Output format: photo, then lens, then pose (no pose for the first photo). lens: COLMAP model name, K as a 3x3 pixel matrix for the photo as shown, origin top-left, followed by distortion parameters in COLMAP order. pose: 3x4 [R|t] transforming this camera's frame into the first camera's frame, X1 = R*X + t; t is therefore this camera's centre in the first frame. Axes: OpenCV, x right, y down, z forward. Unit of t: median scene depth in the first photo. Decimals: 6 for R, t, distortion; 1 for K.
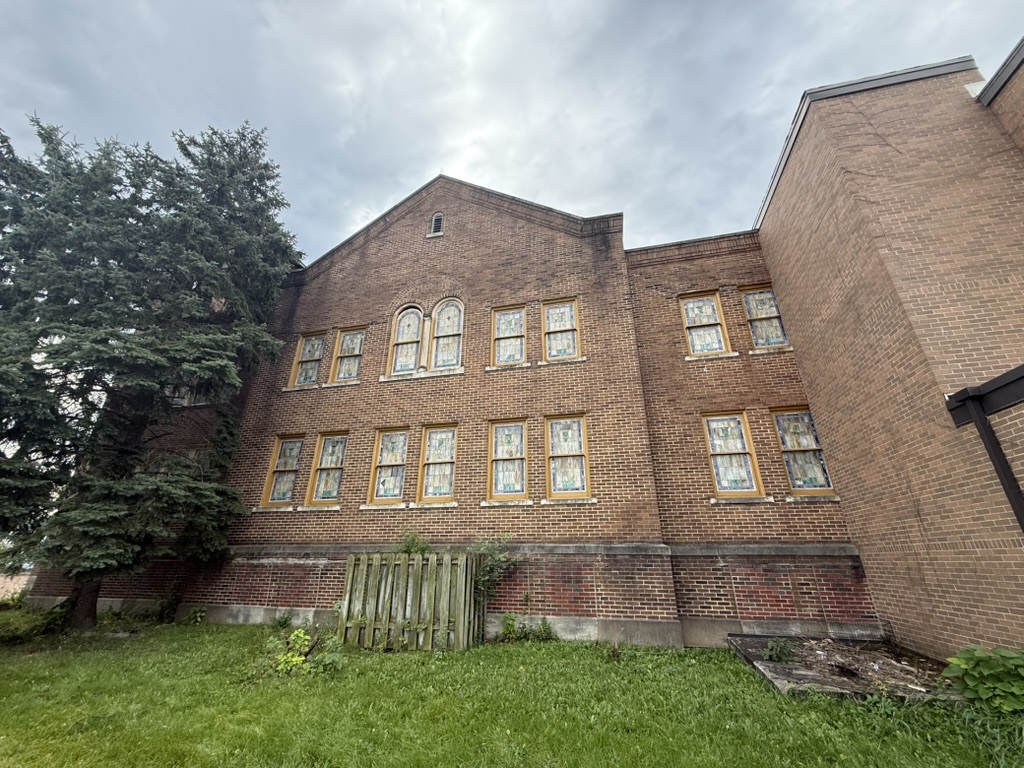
lens RADIAL K [[406.5, 0, 512.8], [0, 406.5, 385.3], [0, 0, 1]] dist [-0.000084, -0.000219]
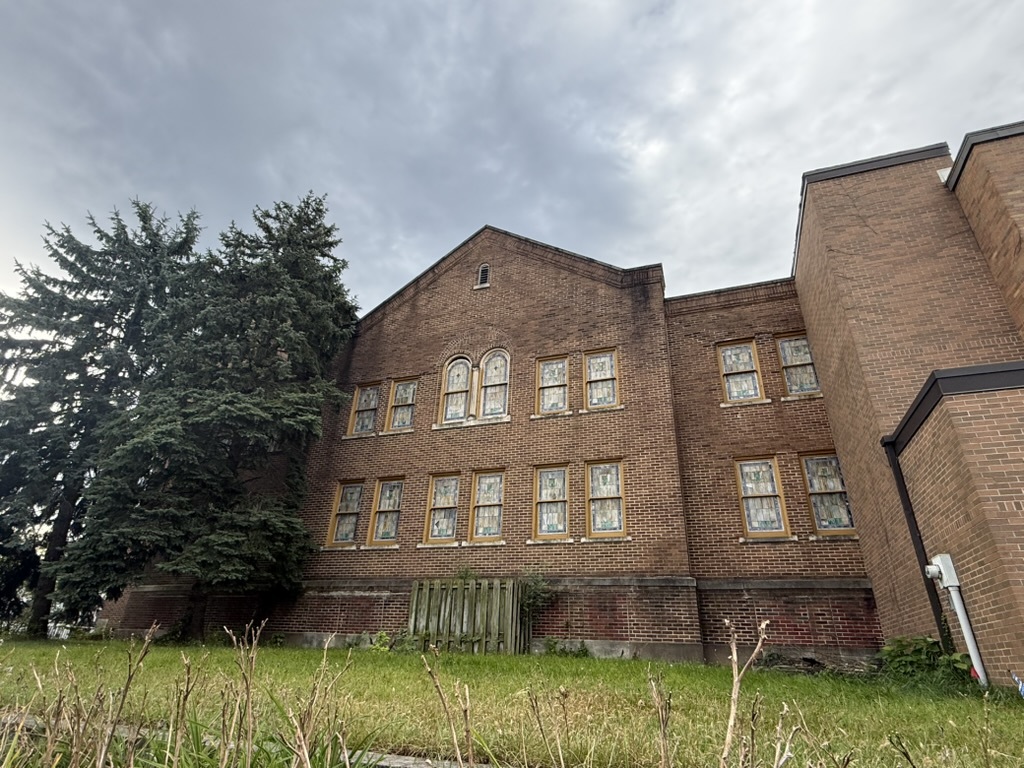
lens RADIAL K [[539.6, 0, 518.5], [0, 539.6, 387.2], [0, 0, 1]] dist [-0.000525, 0.000356]
pose [[0.993813, -0.018562, -0.109503, 0.061307], [0.010894, 0.997473, -0.070210, -0.020721], [0.110530, 0.068582, 0.991504, -0.432696]]
